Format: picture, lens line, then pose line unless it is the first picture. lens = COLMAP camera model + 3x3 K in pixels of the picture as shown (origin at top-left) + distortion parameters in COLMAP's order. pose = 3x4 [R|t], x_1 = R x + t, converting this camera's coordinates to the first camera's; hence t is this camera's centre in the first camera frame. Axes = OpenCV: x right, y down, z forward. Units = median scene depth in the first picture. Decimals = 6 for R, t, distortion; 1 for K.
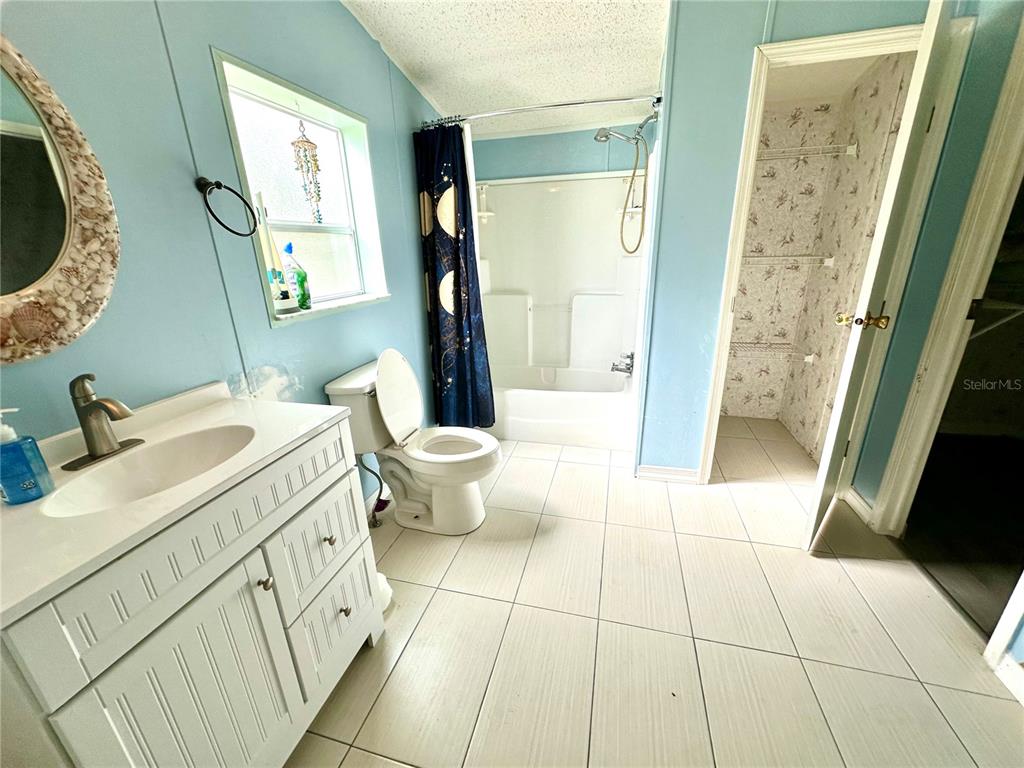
lens RADIAL K [[410.2, 0, 512.5], [0, 410.2, 383.3], [0, 0, 1]] dist [0.000603, 0.000974]
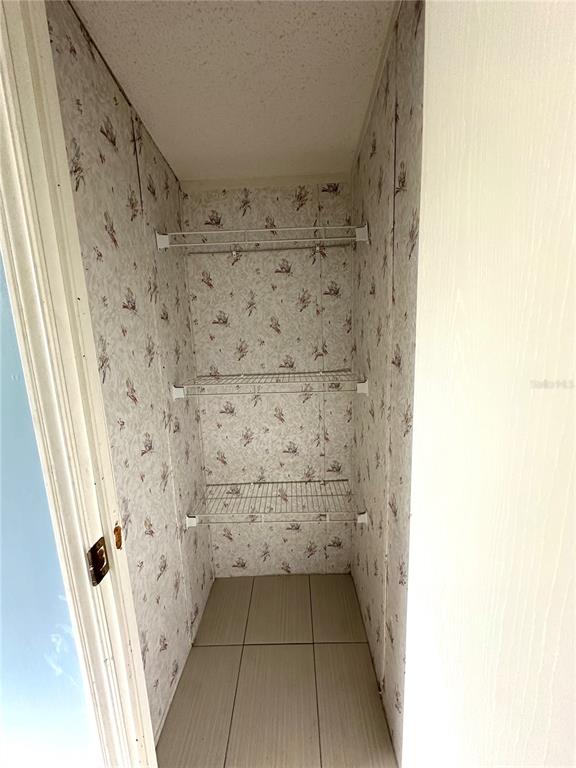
lens RADIAL K [[307.6, 0, 288.6], [0, 307.6, 383.6], [0, 0, 1]] dist [0.000603, 0.000974]
pose [[0.968151, -0.060398, 0.242971, 0.478163], [0.095028, 0.986492, -0.133429, -0.223740], [-0.231630, 0.152269, 0.960813, 0.483304]]
